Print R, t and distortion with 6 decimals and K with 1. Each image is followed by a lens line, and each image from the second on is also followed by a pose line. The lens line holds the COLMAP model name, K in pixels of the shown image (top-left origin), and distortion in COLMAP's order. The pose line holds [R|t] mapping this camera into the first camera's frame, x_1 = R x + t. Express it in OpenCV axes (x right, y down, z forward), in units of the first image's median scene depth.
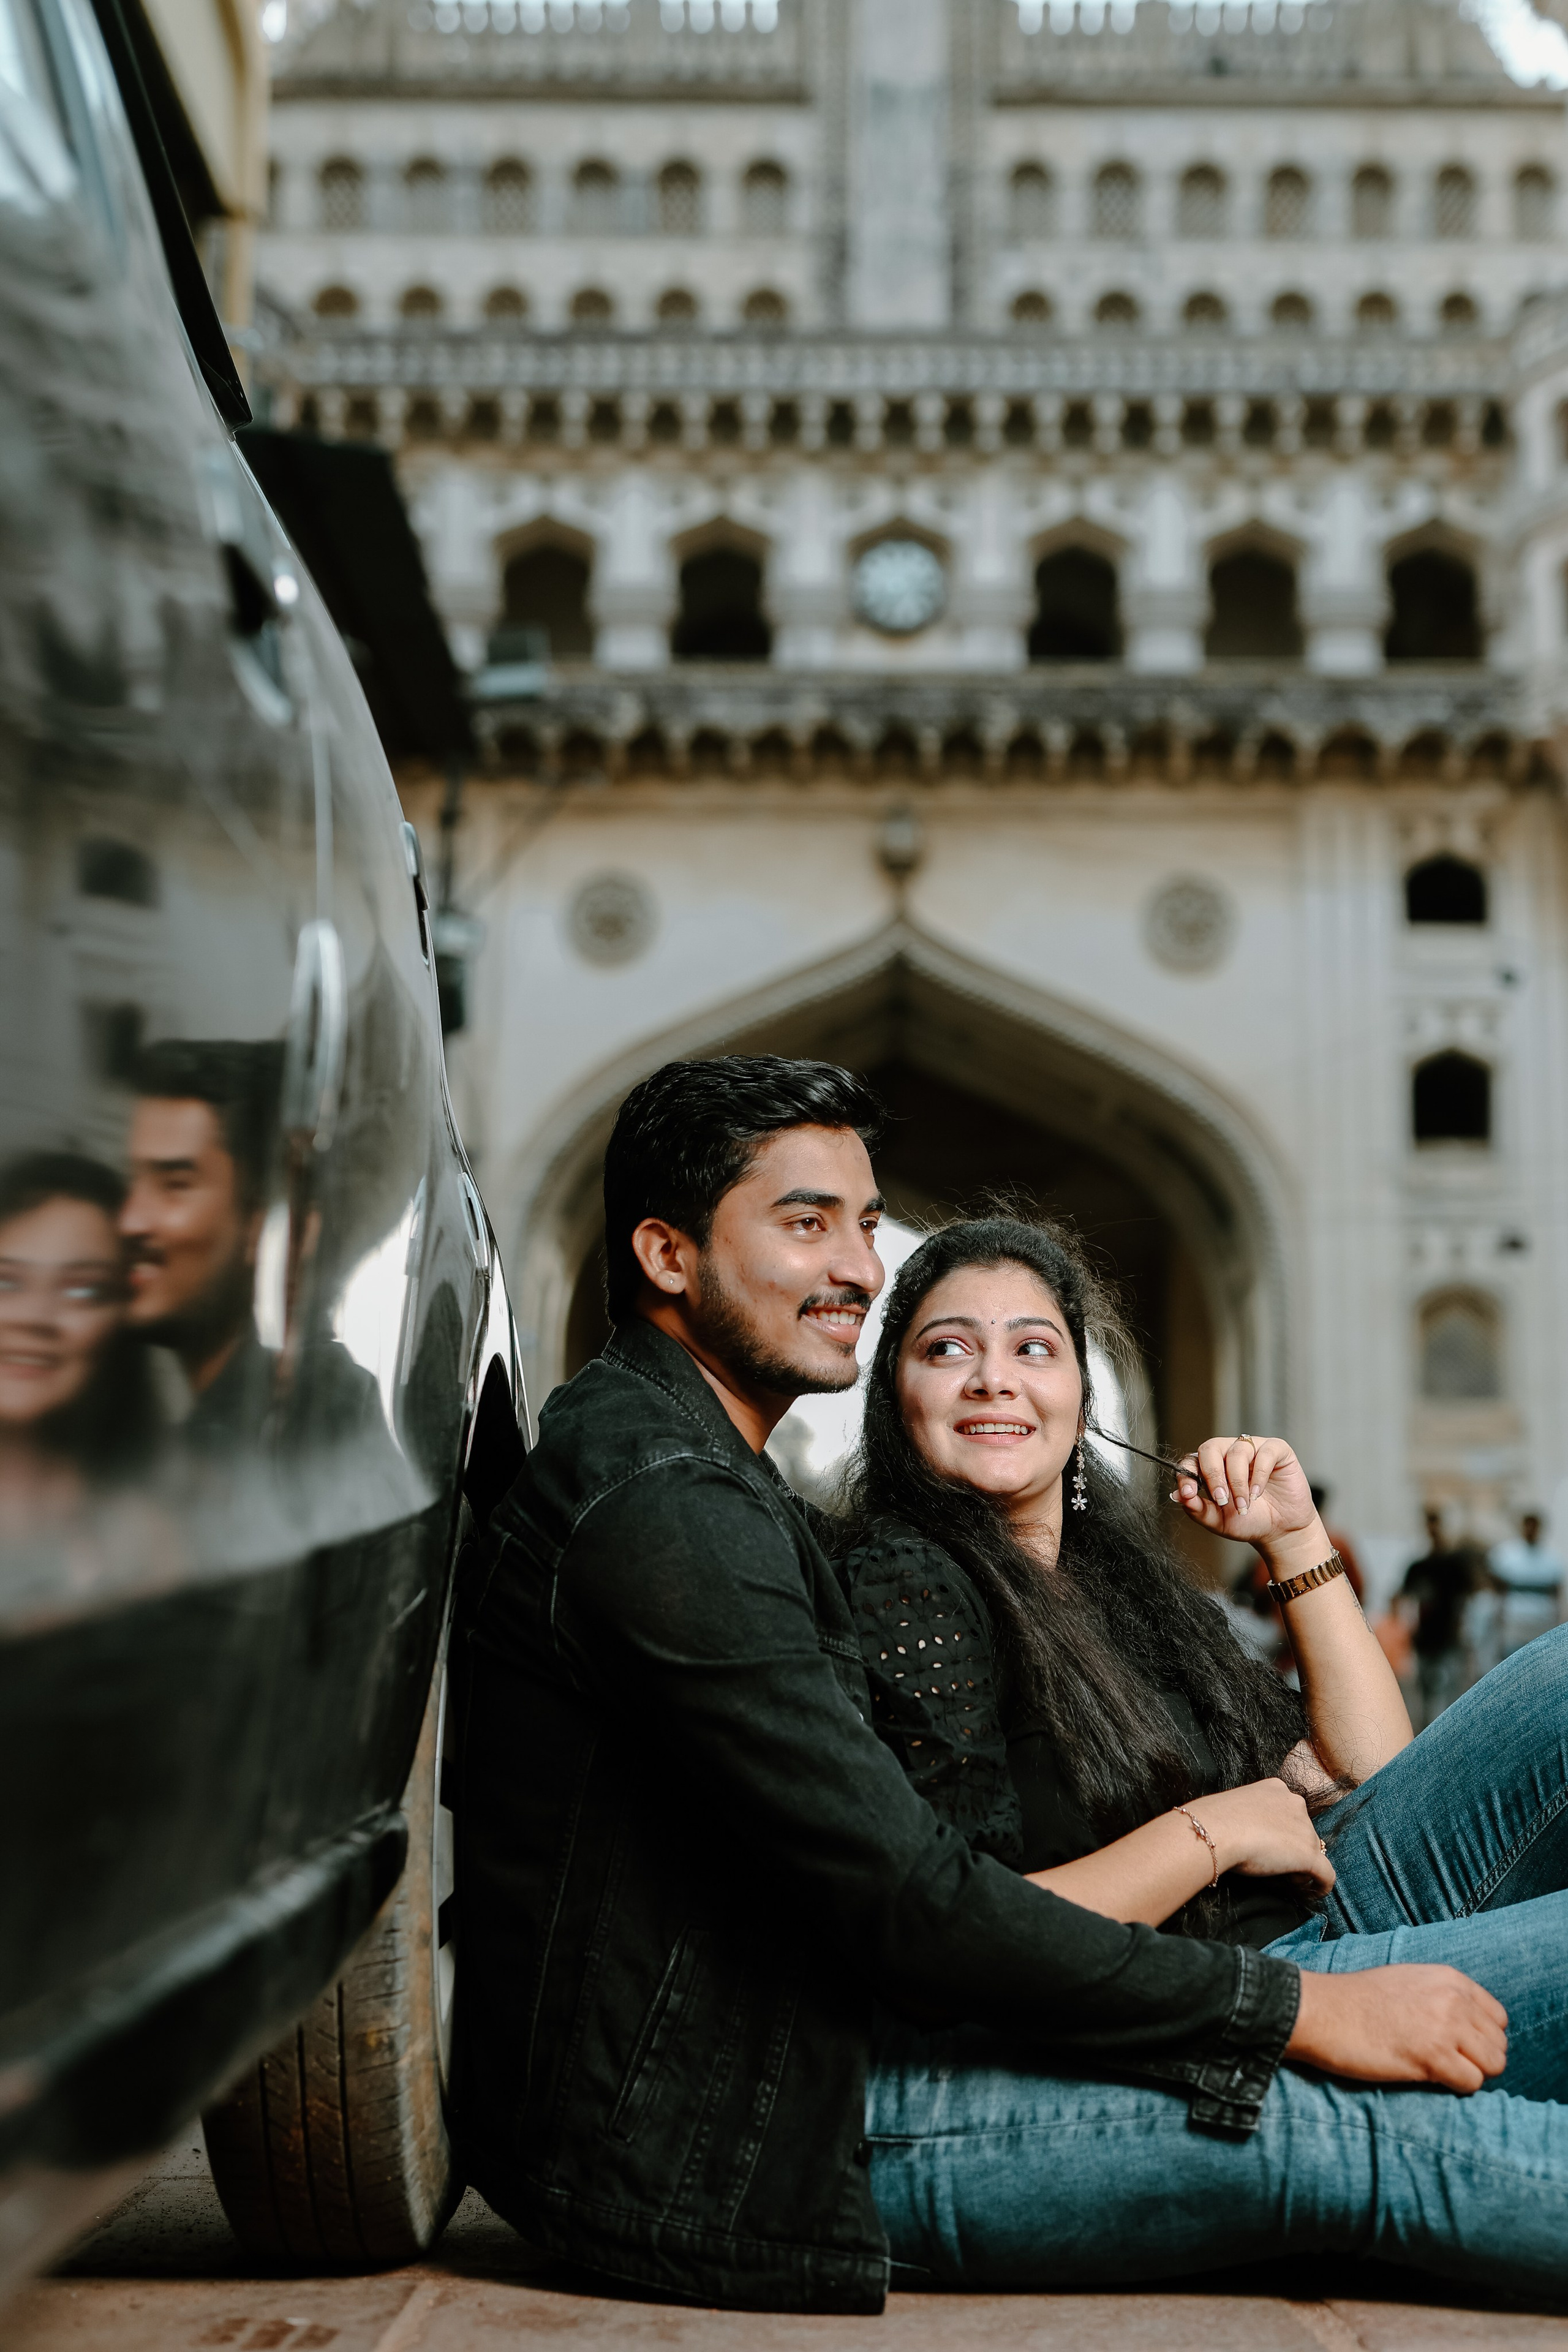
lens RADIAL K [[3288.3, 0, 825.0], [0, 3288.3, 1170.9], [0, 0, 1]] dist [-0.019799, 0.015618]
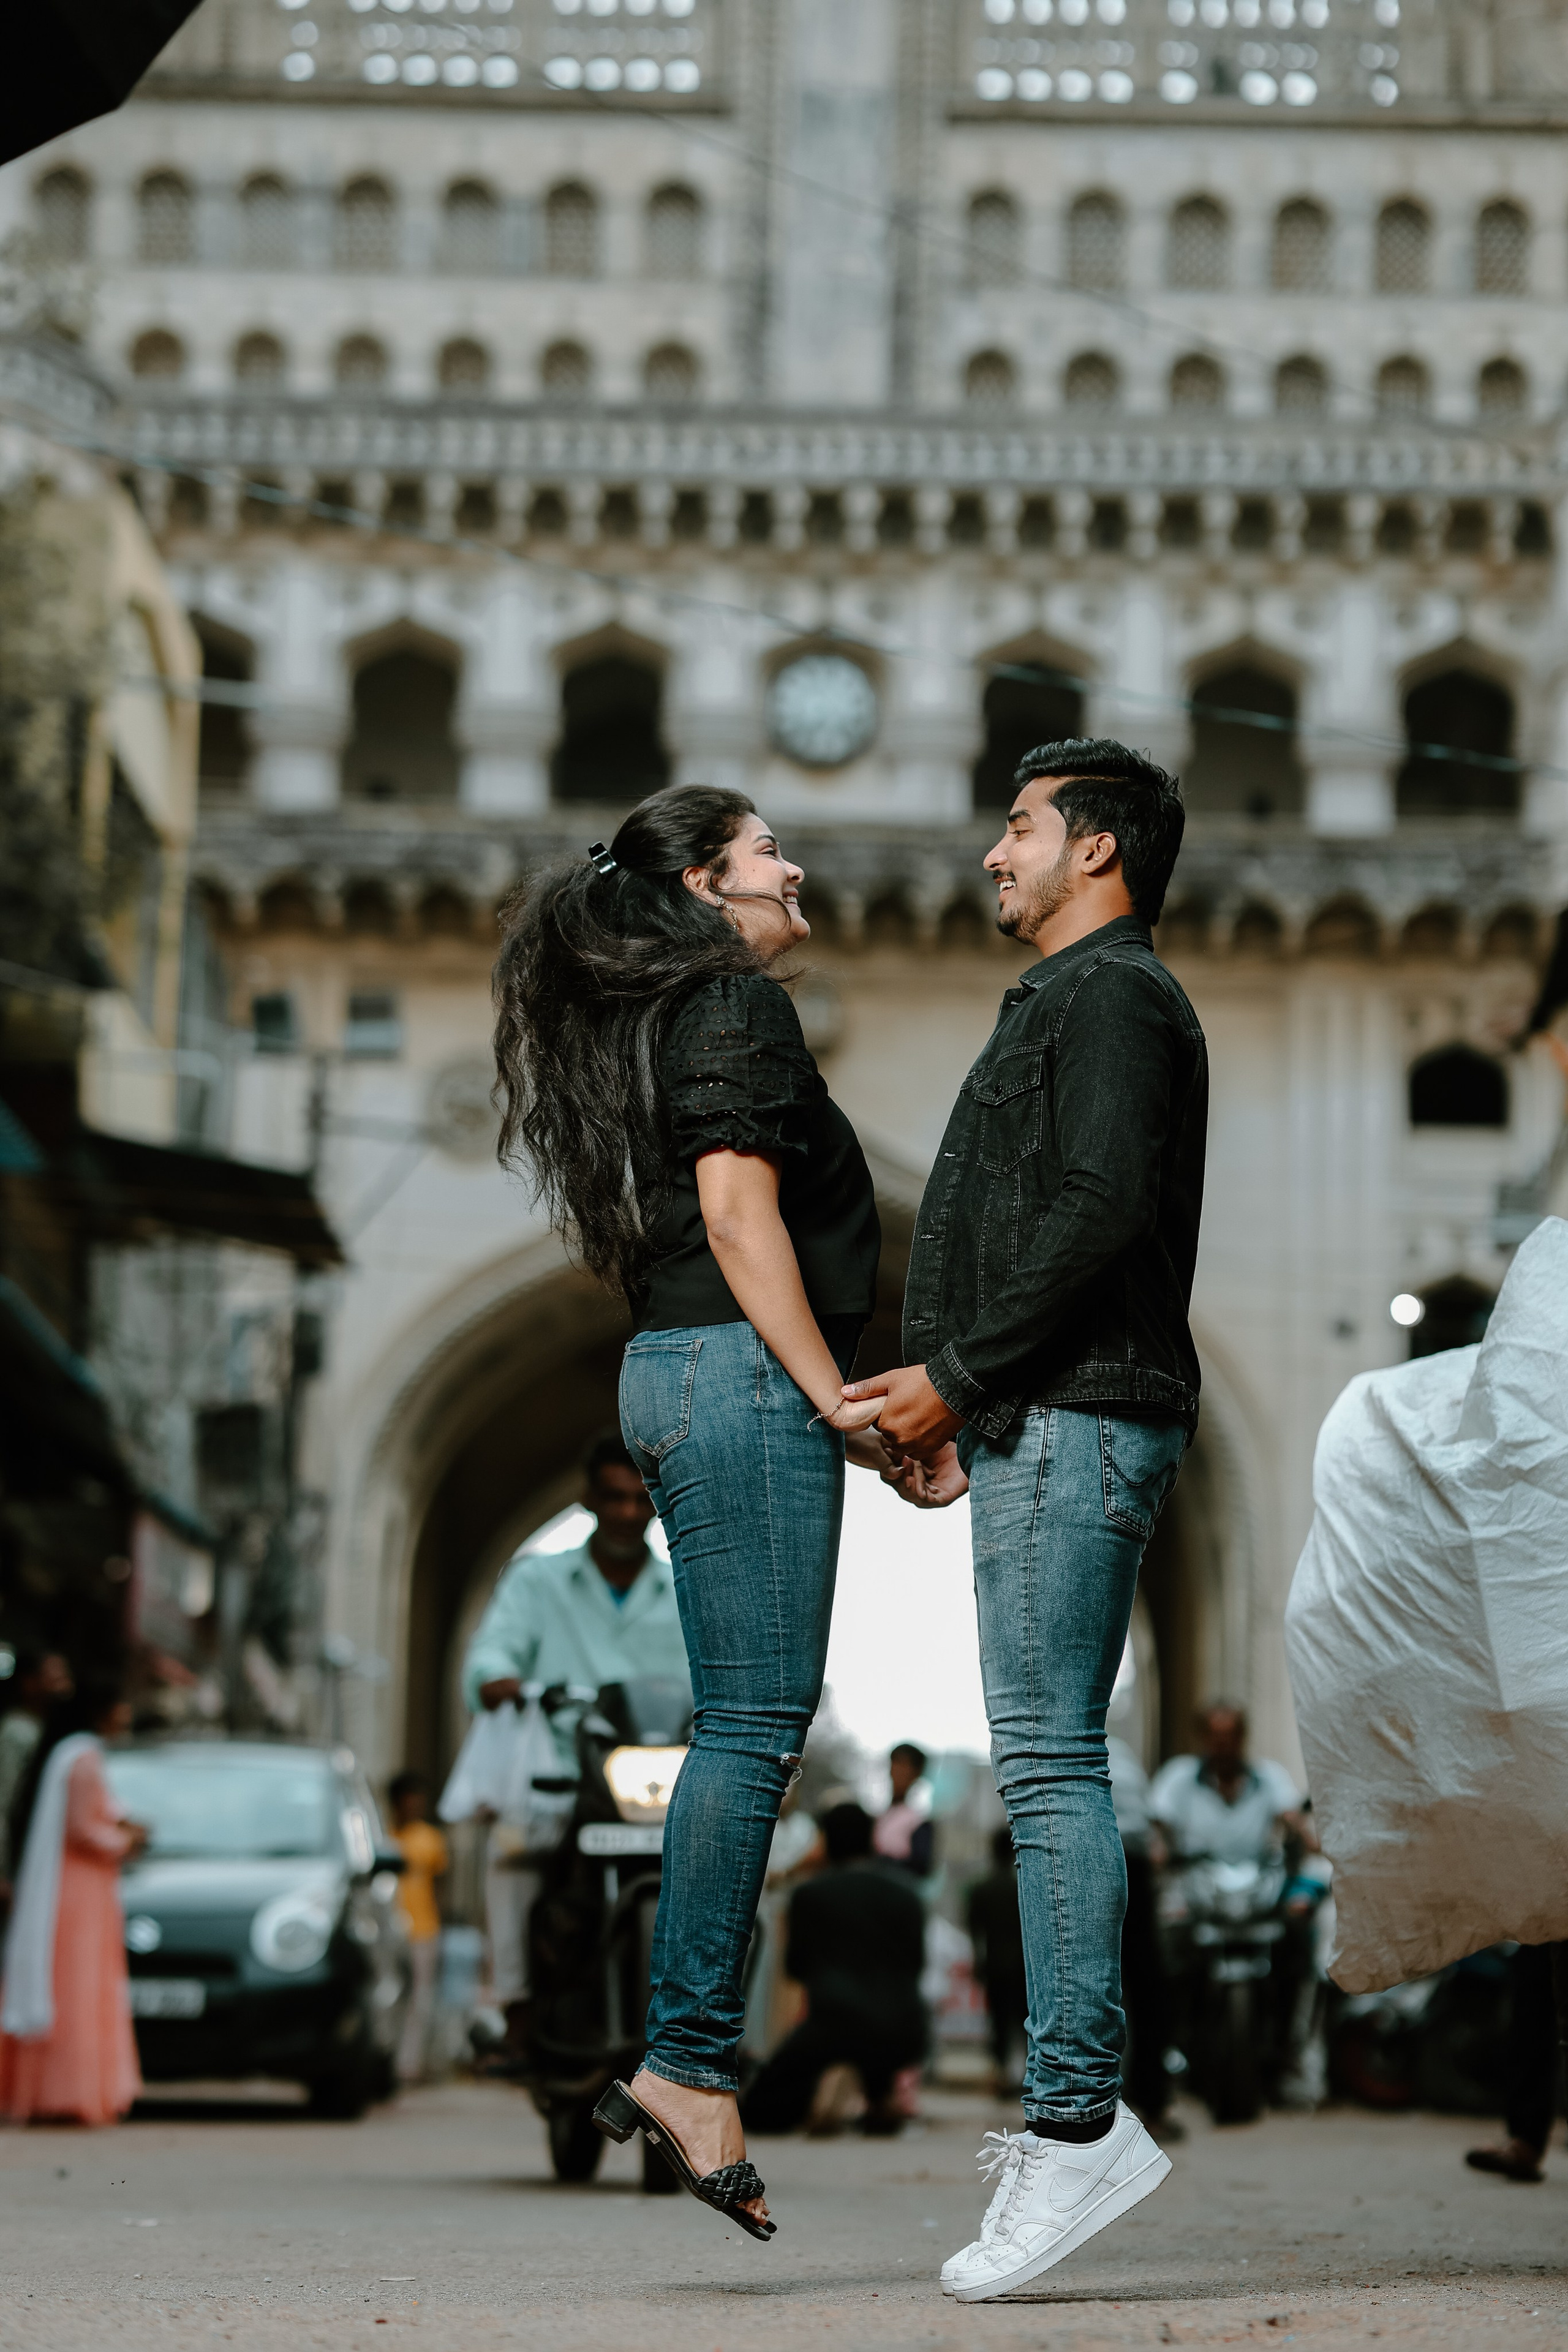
lens RADIAL K [[5756.3, 0, 780.9], [0, 5756.3, 1170.7], [0, 0, 1]] dist [0.086001, 0.384548]
pose [[0.999778, 0.018438, -0.010207, 0.029313], [-0.018369, 0.999809, 0.006721, -0.069630], [0.010329, -0.006532, 0.999925, -0.480705]]
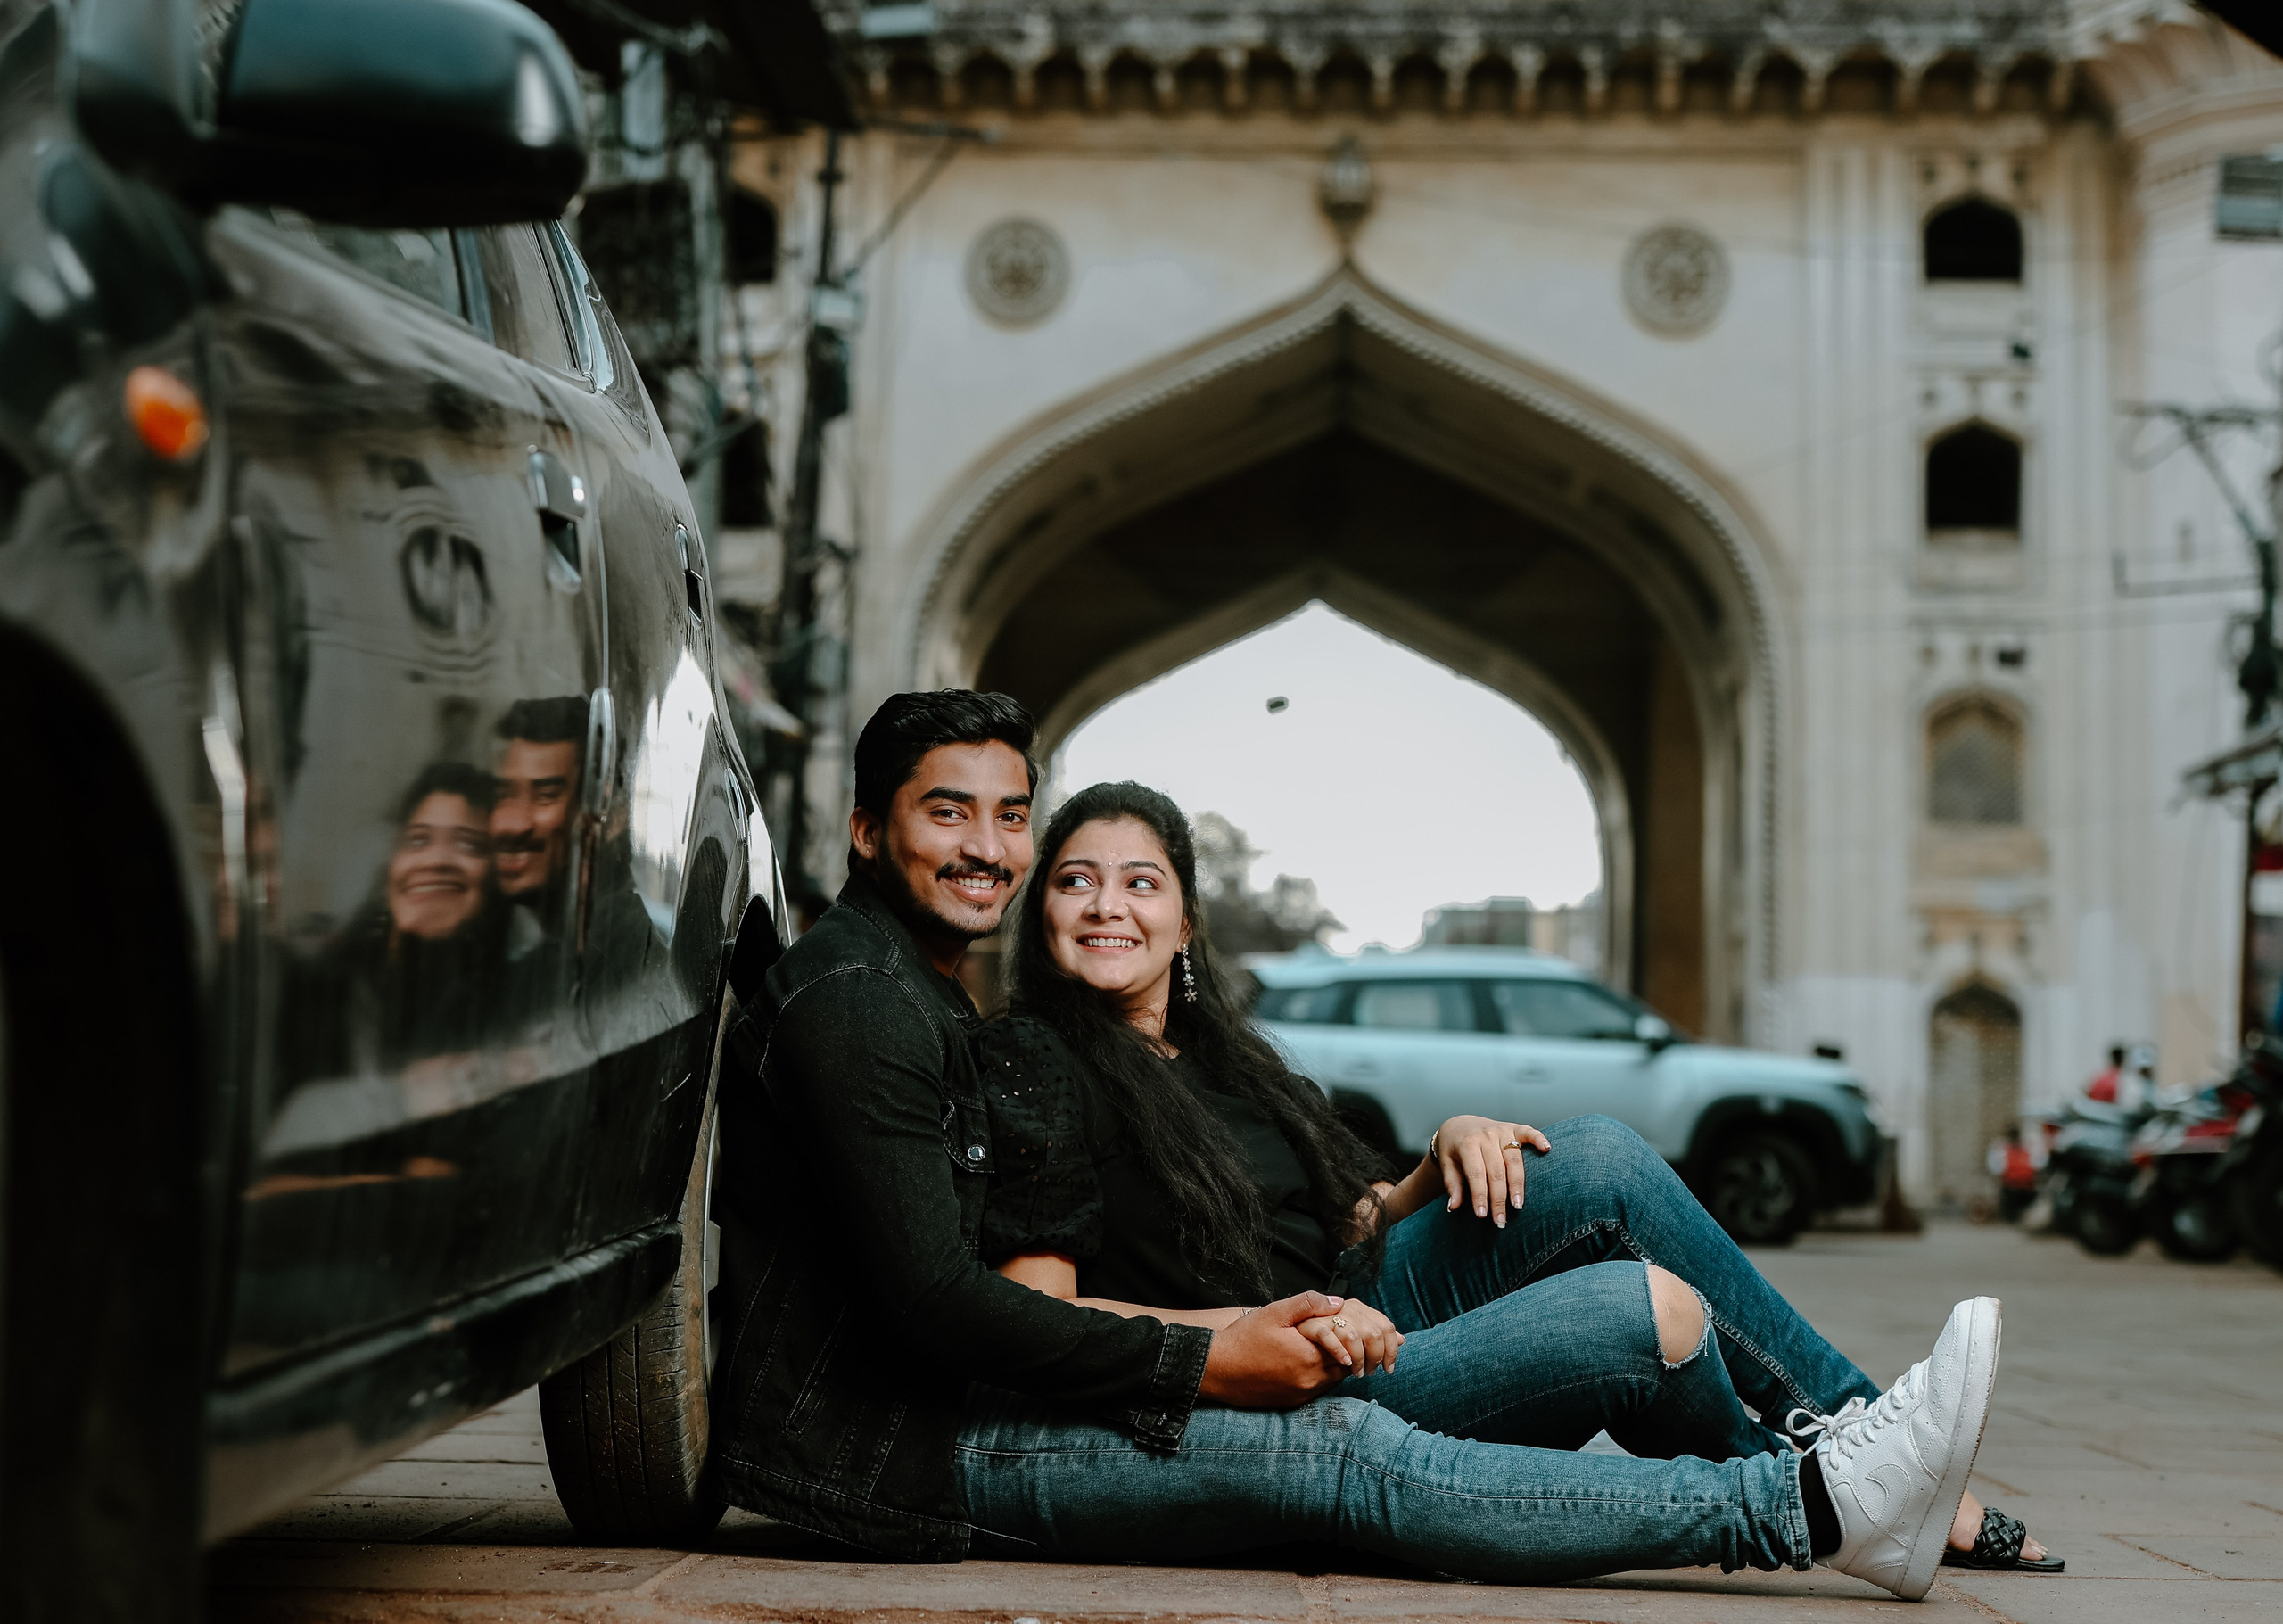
lens RADIAL K [[3752.2, 0, 1093.7], [0, 3752.2, 849.6], [0, 0, 1]] dist [-0.024423, 0.124452]
pose [[0.998894, 0.008593, -0.046232, 0.003038], [-0.004860, 0.996761, 0.080274, -0.002581], [0.046772, -0.079961, 0.995700, -0.014972]]
